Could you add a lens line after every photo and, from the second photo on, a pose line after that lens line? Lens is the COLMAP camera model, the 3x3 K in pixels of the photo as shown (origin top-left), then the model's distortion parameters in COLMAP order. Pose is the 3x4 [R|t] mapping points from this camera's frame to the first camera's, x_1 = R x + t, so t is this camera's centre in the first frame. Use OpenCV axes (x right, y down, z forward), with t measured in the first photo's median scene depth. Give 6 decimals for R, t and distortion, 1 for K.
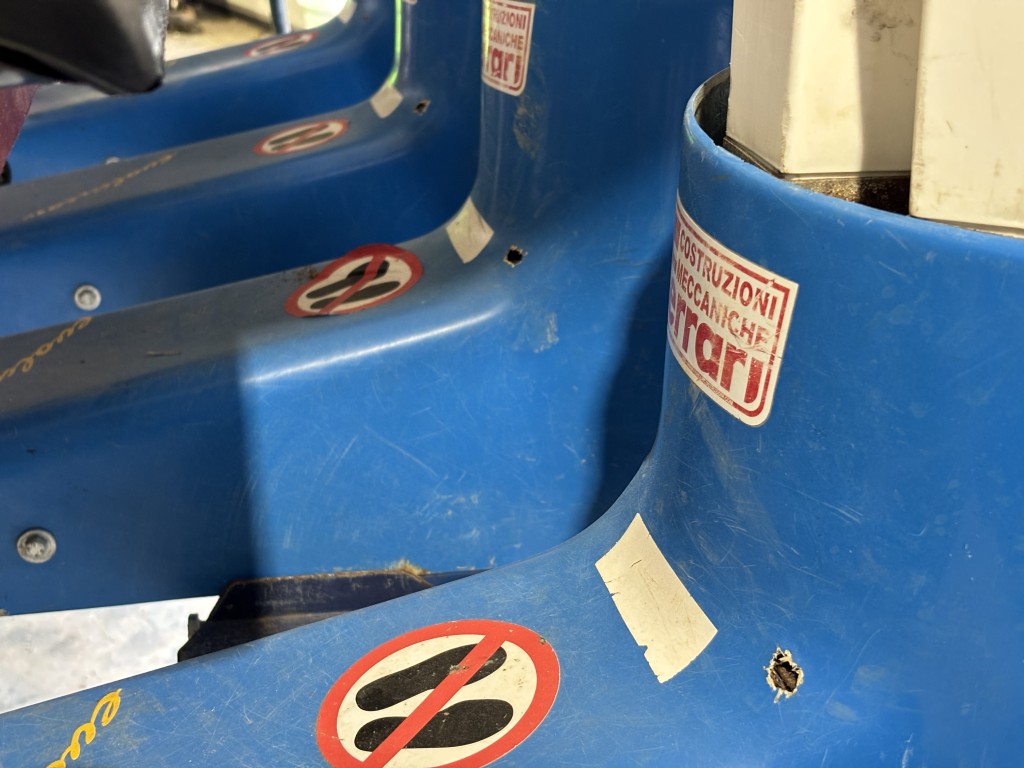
lens RADIAL K [[1505.7, 0, 512.0], [0, 1505.7, 384.0], [0, 0, 1]] dist [0.161142, 0.004310]
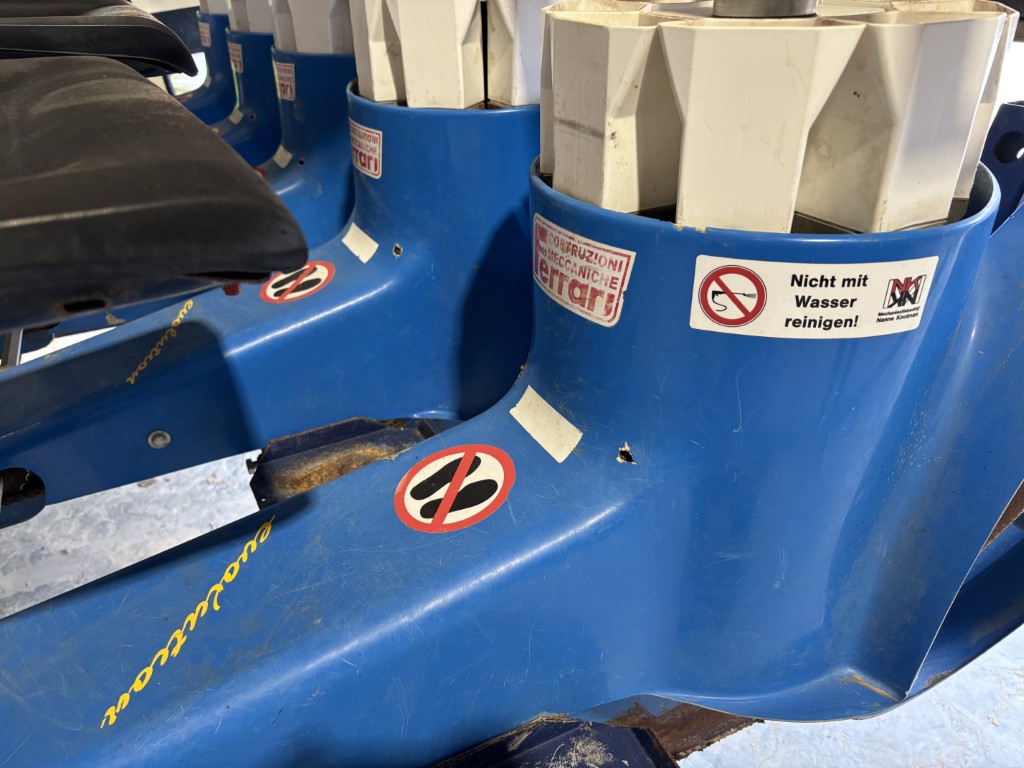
lens RADIAL K [[771.0, 0, 512.0], [0, 771.0, 384.0], [0, 0, 1]] dist [0.063159, -0.148836]
pose [[0.962506, -0.153282, 0.223803, -0.012266], [0.122881, 0.981913, 0.144036, 0.250014], [-0.241833, -0.111135, 0.963933, -0.763368]]
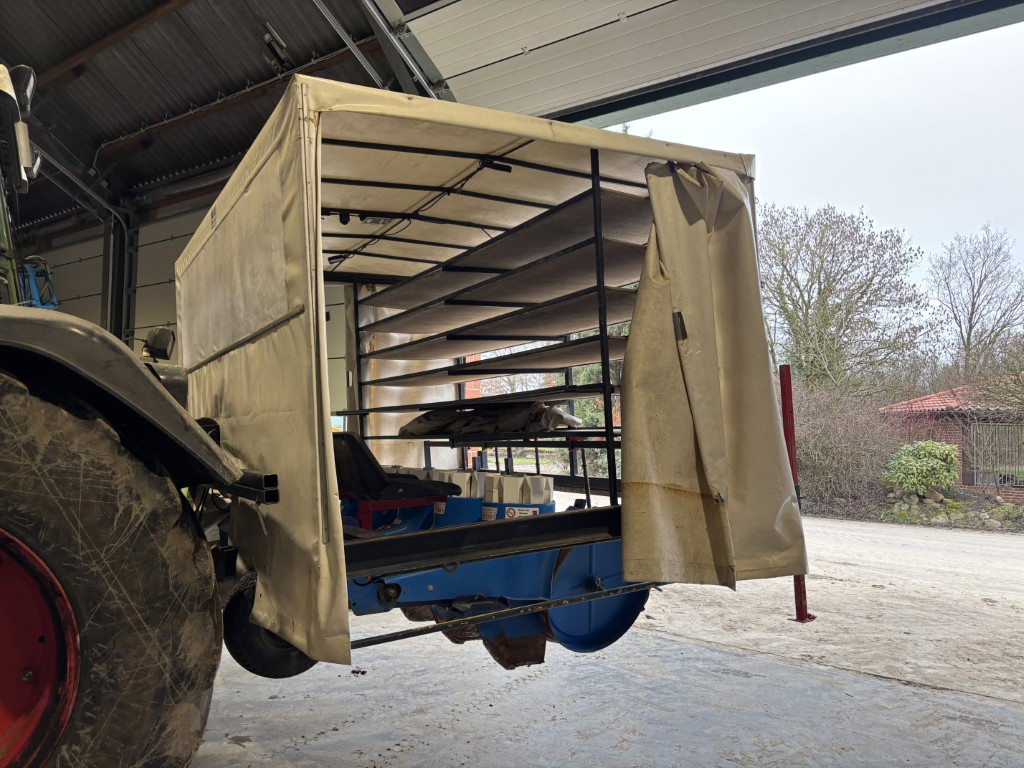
lens RADIAL K [[760.4, 0, 512.0], [0, 760.4, 384.0], [0, 0, 1]] dist [0.055098, -0.067865]
pose [[0.938545, 0.067753, 0.338443, -1.587655], [0.096473, 0.889972, -0.445694, 2.007973], [-0.331402, 0.450954, 0.828742, -5.216484]]
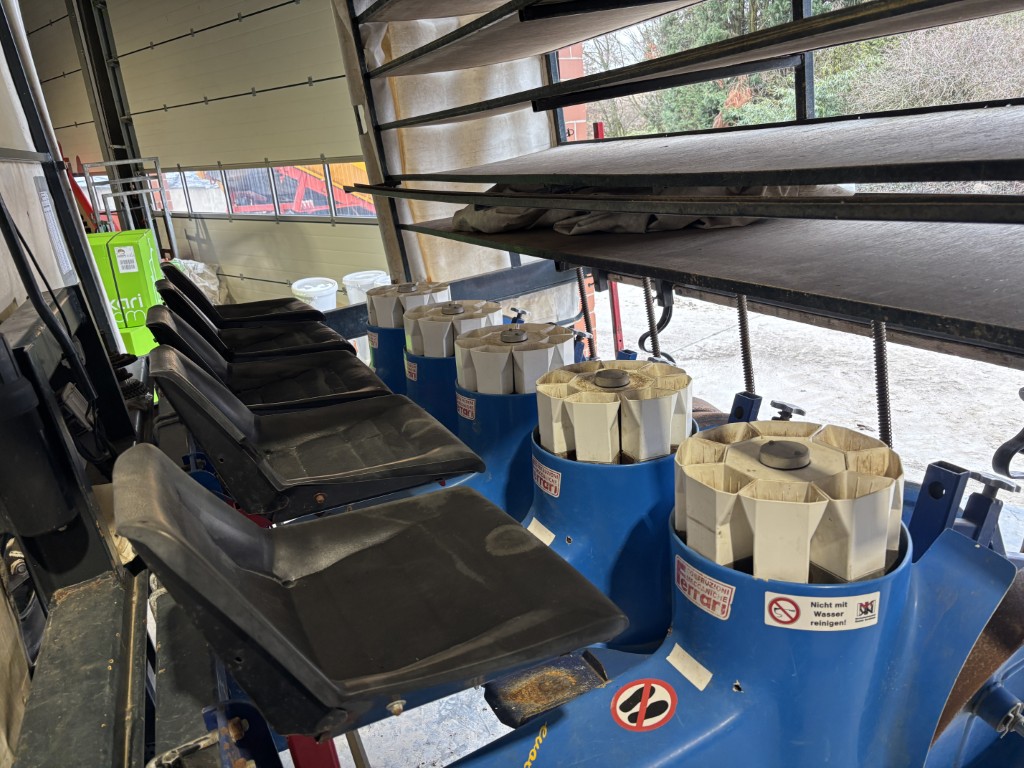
lens RADIAL K [[760.4, 0, 512.0], [0, 760.4, 384.0], [0, 0, 1]] dist [0.055098, -0.067865]
pose [[0.971095, -0.137760, 0.194929, -0.466165], [0.157713, 0.983304, -0.090770, -0.146901], [-0.179170, 0.118889, 0.976608, -1.685154]]
